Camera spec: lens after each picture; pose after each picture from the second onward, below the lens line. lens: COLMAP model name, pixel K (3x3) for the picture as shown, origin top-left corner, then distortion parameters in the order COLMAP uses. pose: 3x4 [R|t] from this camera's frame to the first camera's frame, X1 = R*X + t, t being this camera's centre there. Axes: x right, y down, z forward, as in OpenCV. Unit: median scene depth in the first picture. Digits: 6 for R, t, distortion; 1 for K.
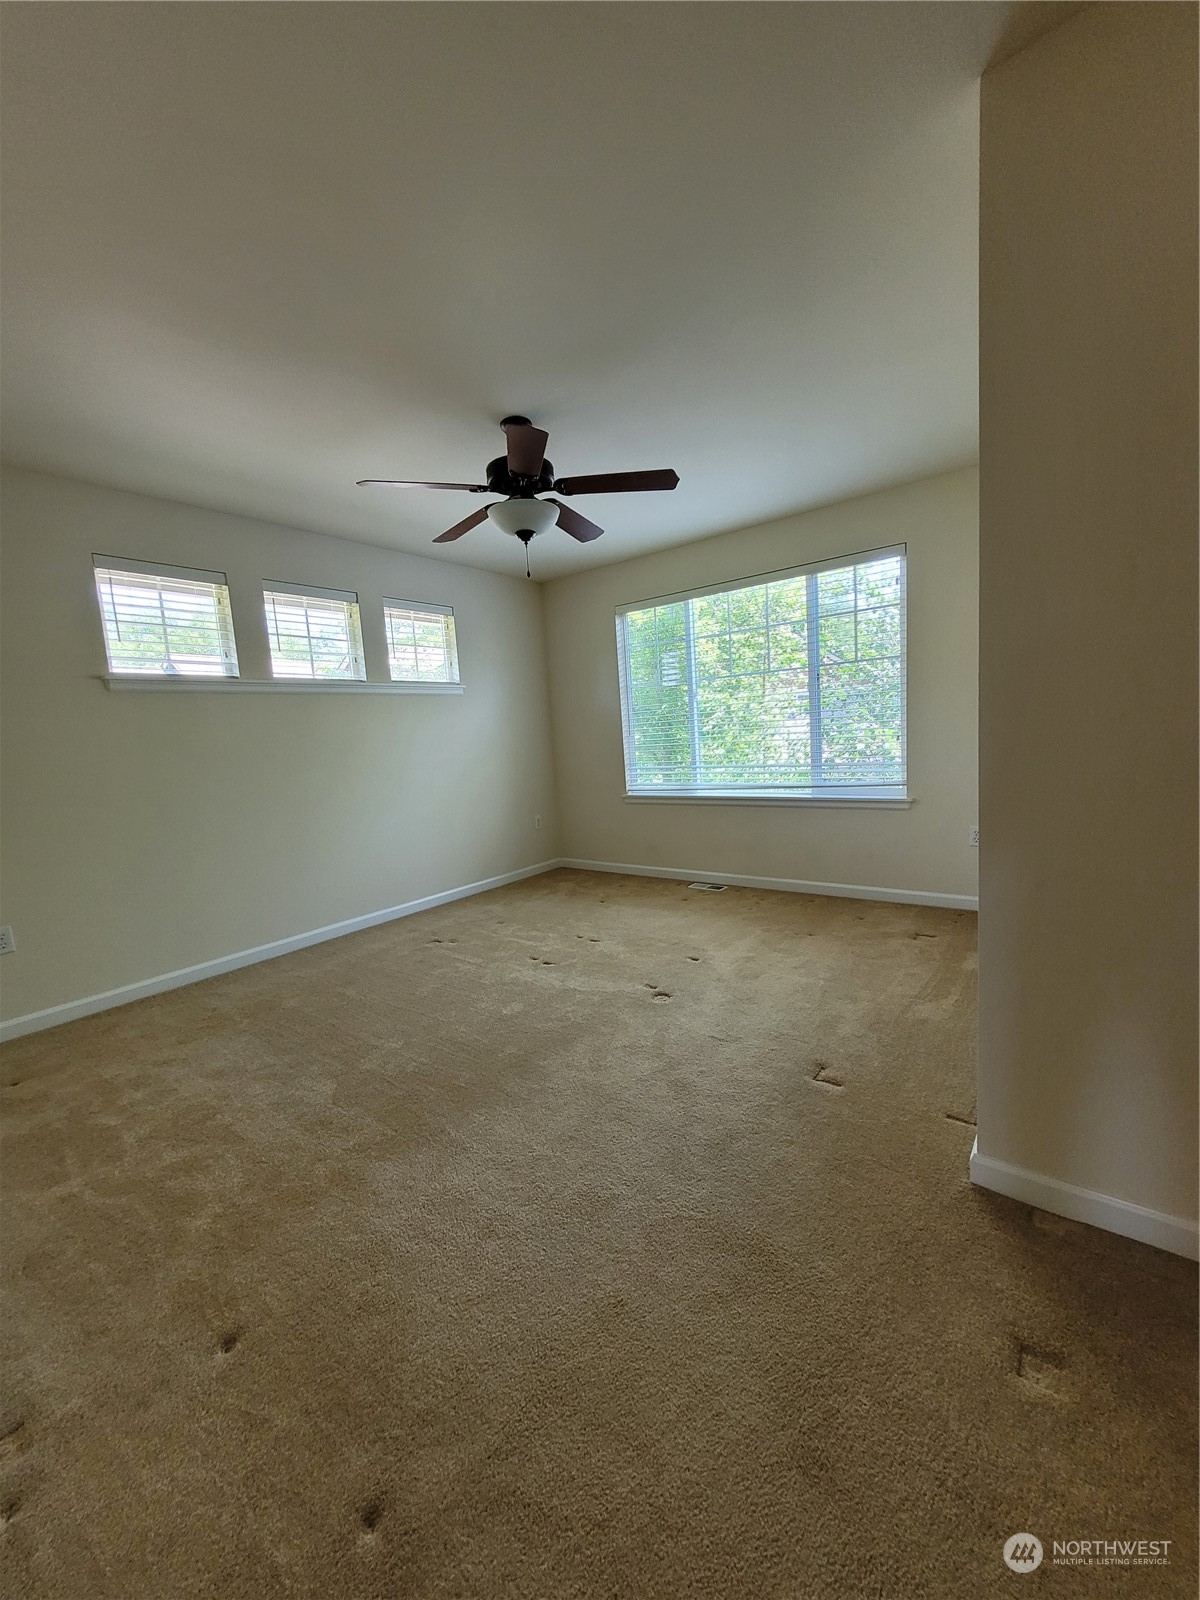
lens RADIAL K [[628.8, 0, 600.7], [0, 628.8, 811.5], [0, 0, 1]] dist [-0.000410, 0.001386]
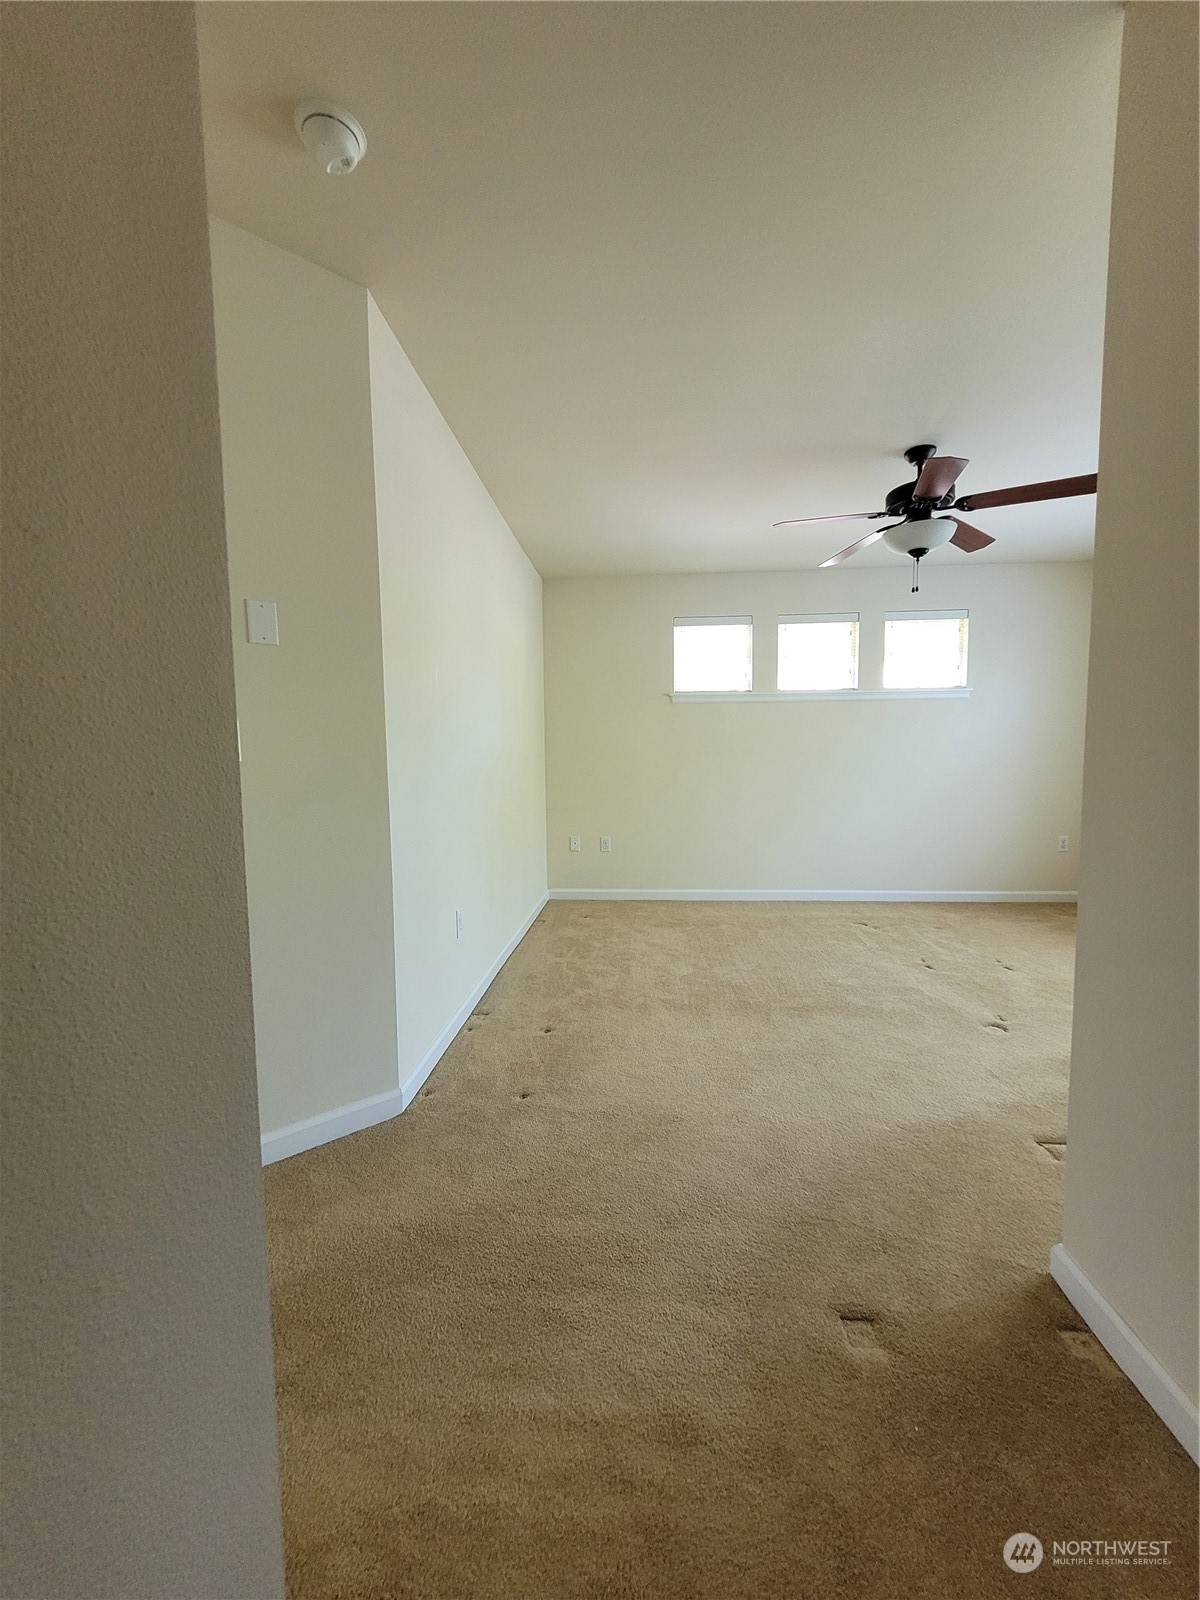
lens RADIAL K [[628.8, 0, 595.4], [0, 628.8, 796.4], [0, 0, 1]] dist [-0.000410, 0.001386]
pose [[0.545137, 0.113035, -0.830692, 0.521482], [-0.129310, 0.990348, 0.049901, -0.013044], [0.828314, 0.080214, 0.554492, -0.028565]]
